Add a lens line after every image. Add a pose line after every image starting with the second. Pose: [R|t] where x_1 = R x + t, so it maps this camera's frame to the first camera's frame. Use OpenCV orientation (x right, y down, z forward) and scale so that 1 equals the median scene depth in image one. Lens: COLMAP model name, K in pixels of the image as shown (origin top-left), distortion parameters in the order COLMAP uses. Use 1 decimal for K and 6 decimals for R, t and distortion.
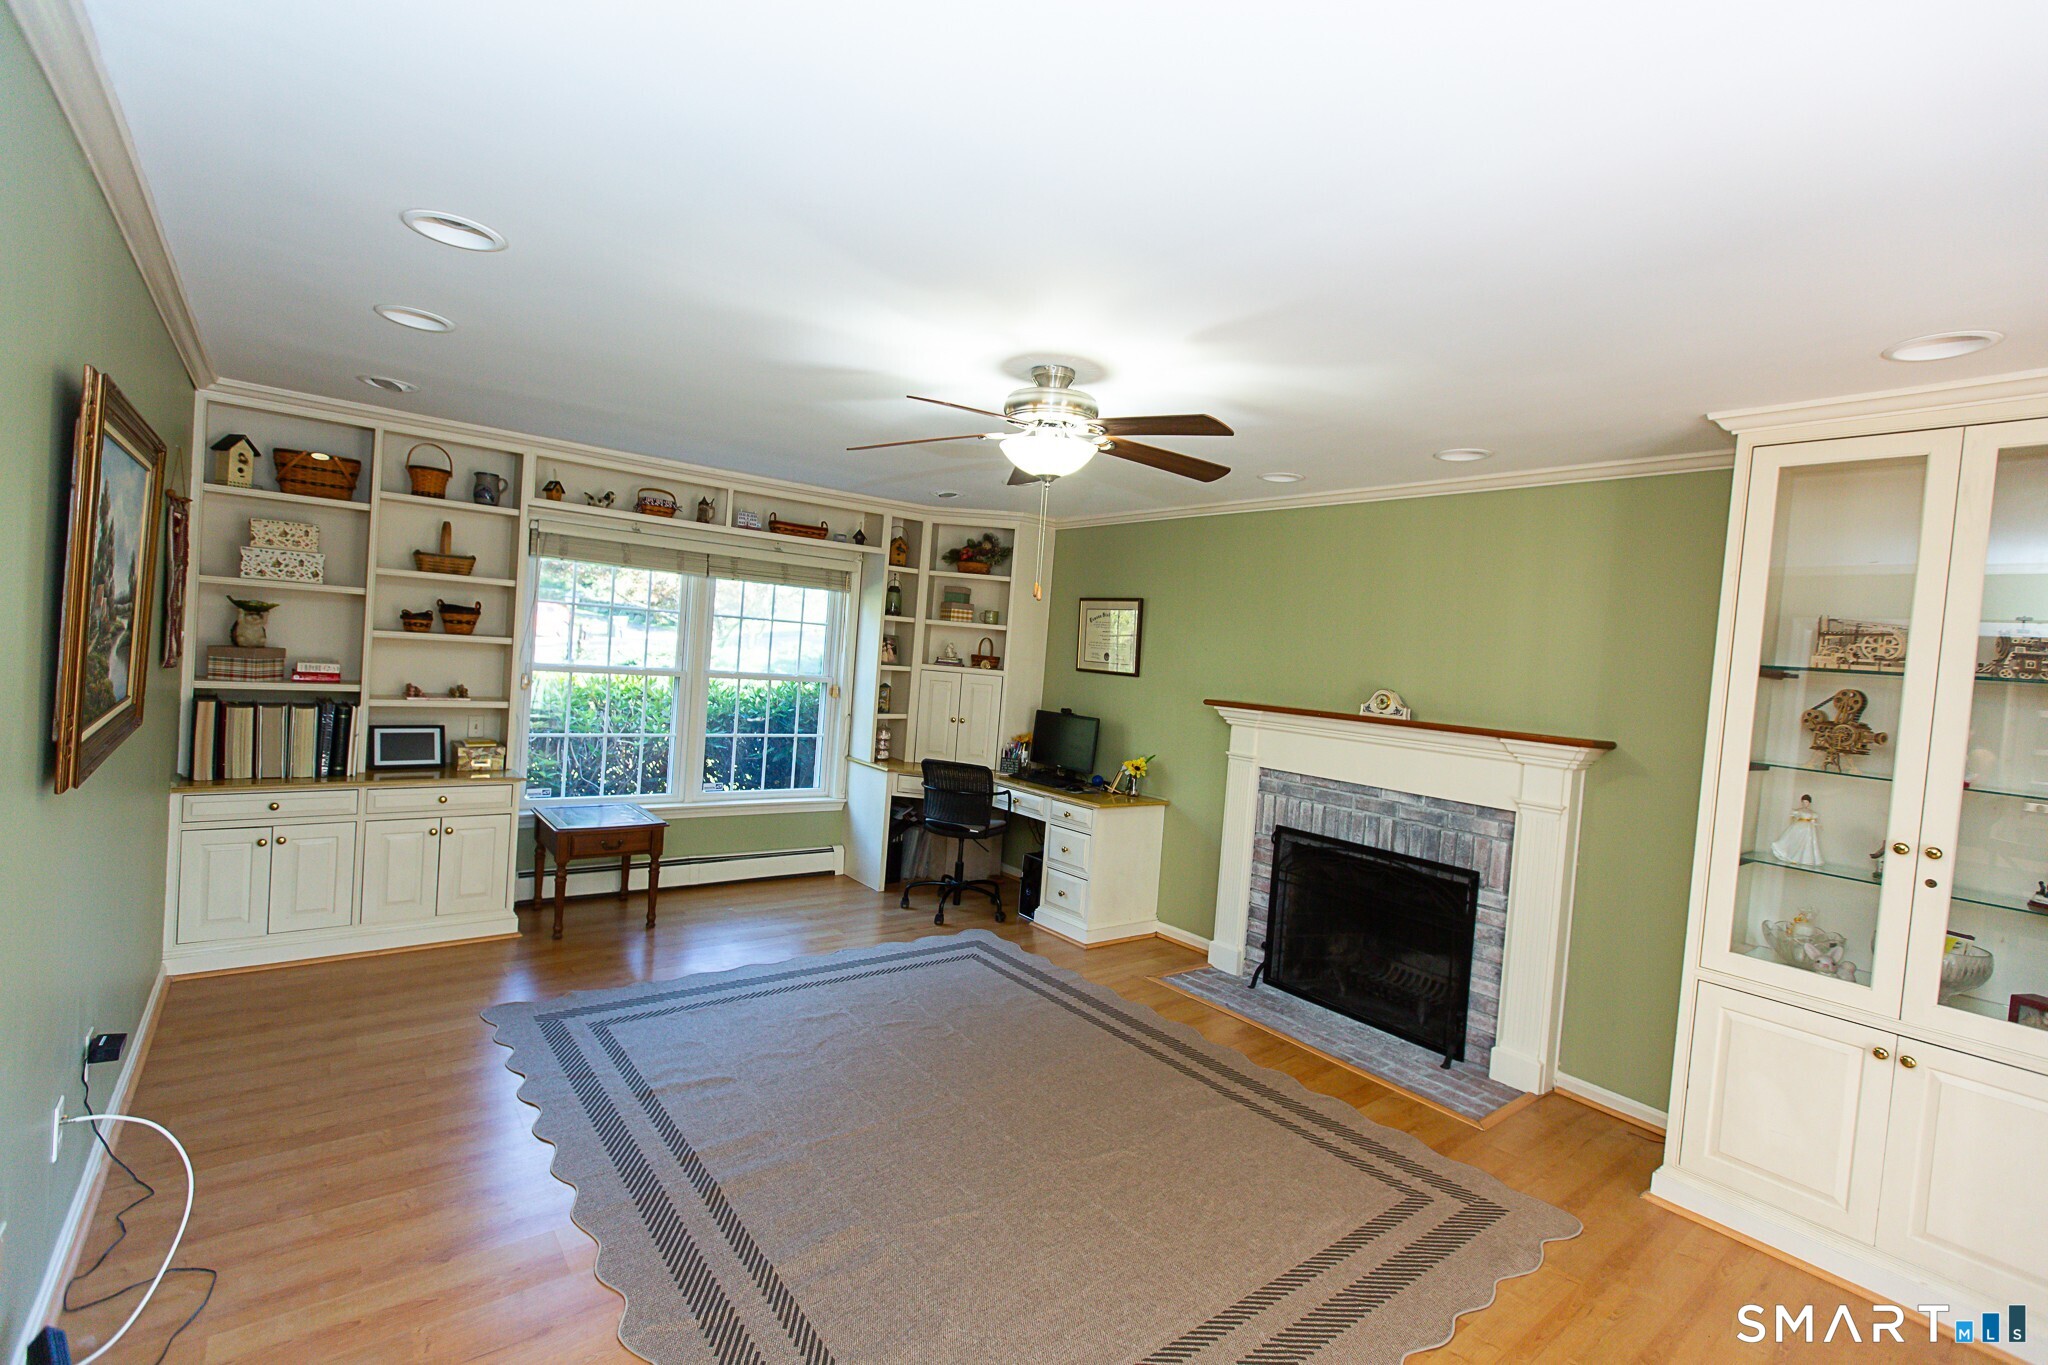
lens RADIAL K [[920.3, 0, 1022.2], [0, 920.3, 683.1], [0, 0, 1]] dist [0.003990, 0.000419]
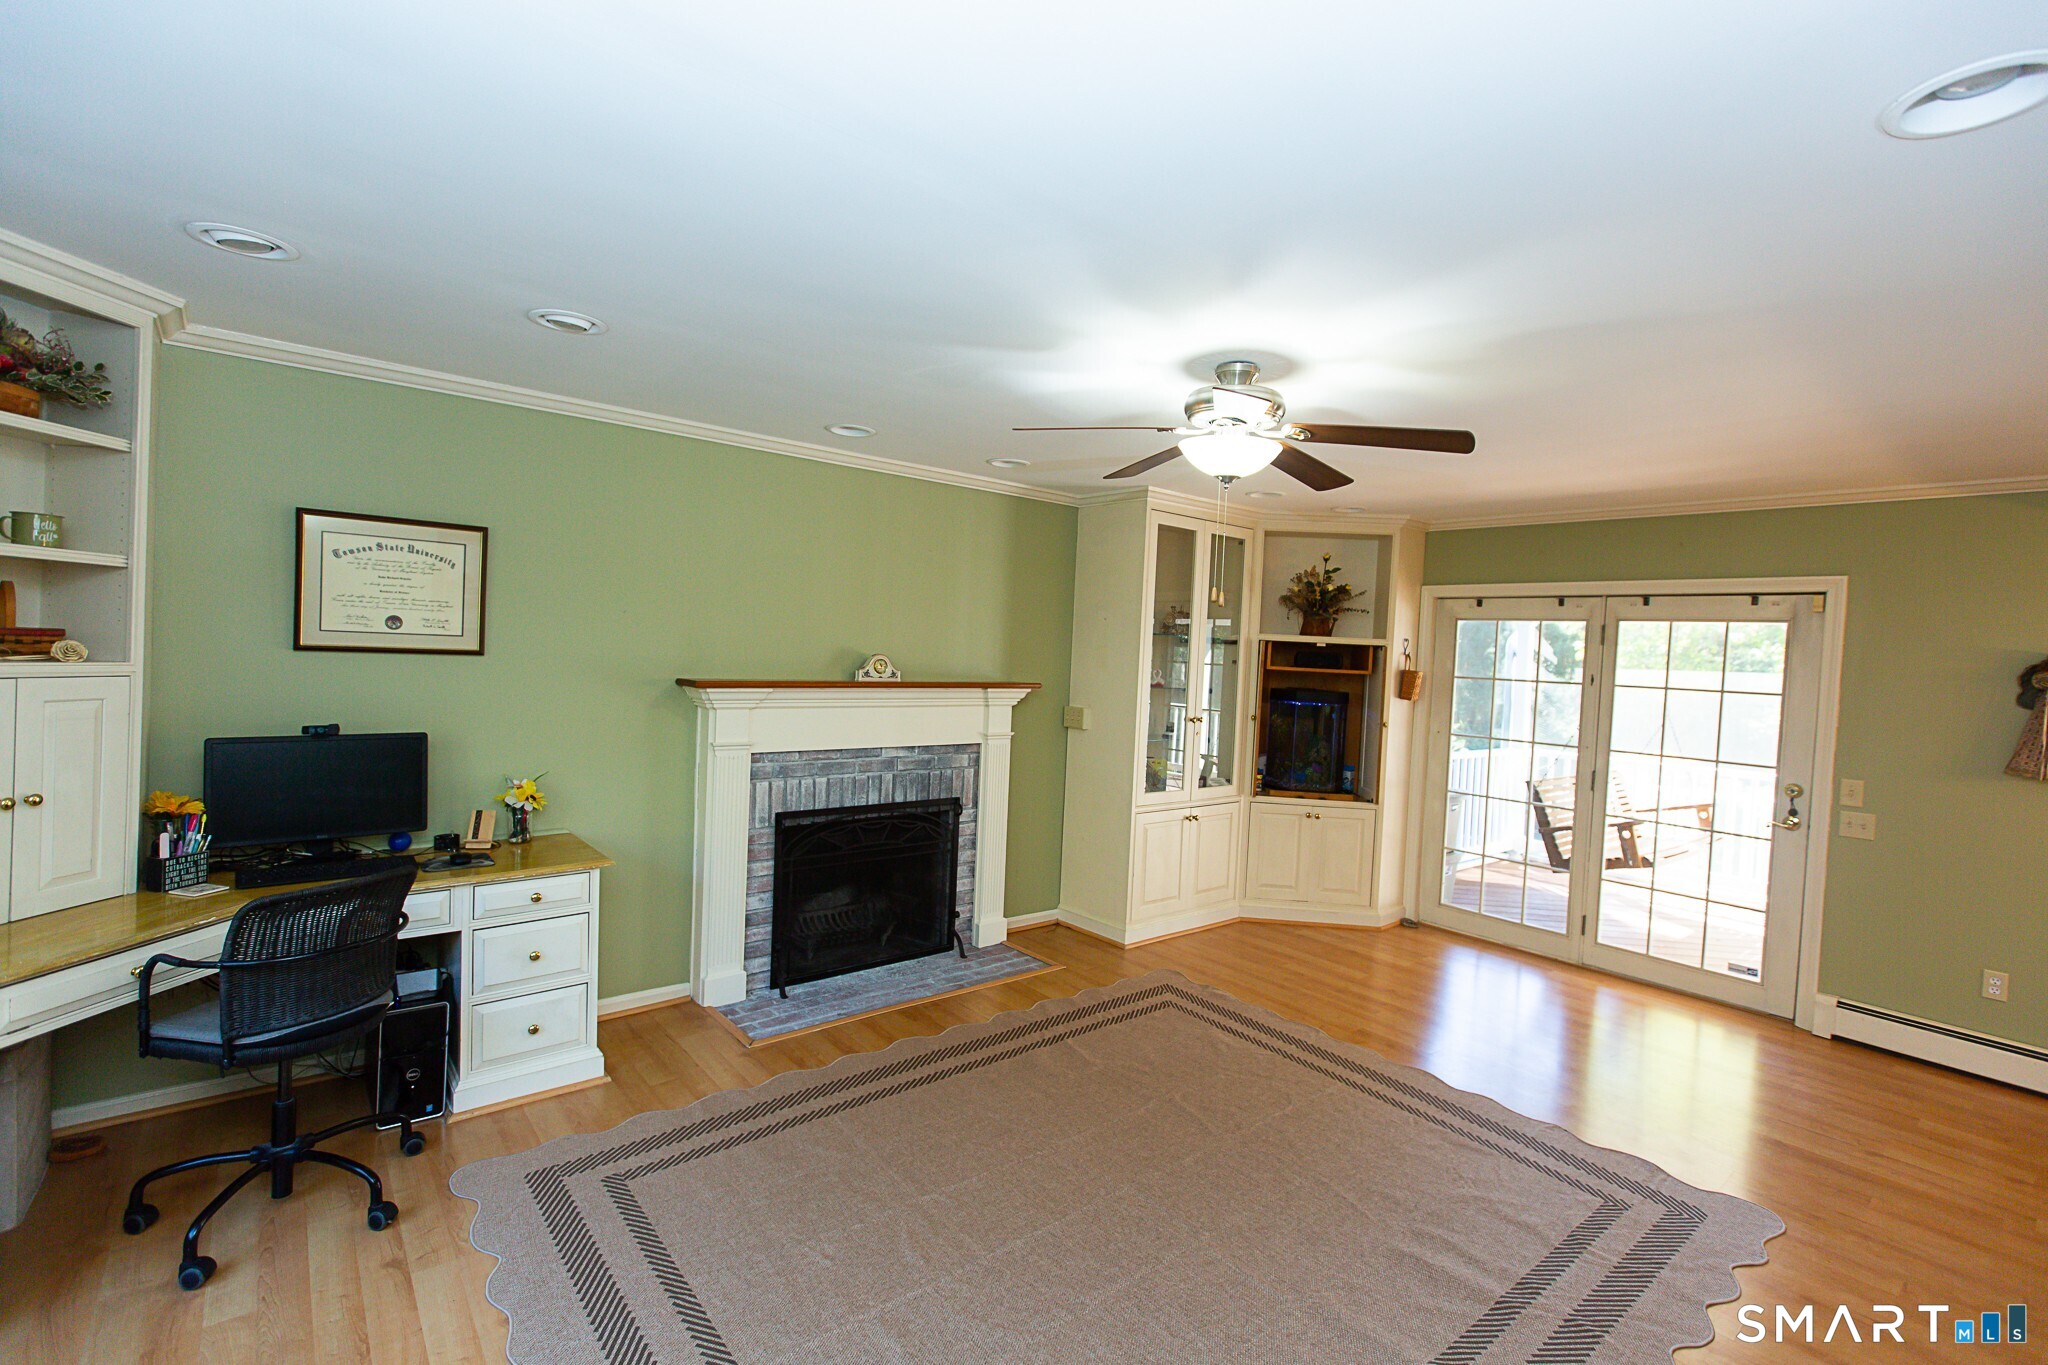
lens RADIAL K [[920.3, 0, 1022.1], [0, 920.3, 677.2], [0, 0, 1]] dist [0.003990, 0.000419]
pose [[-0.027519, -0.106874, 0.993892, -0.662355], [-0.011125, 0.994239, 0.106604, -0.081963], [-0.999559, -0.008123, -0.028549, 0.865271]]
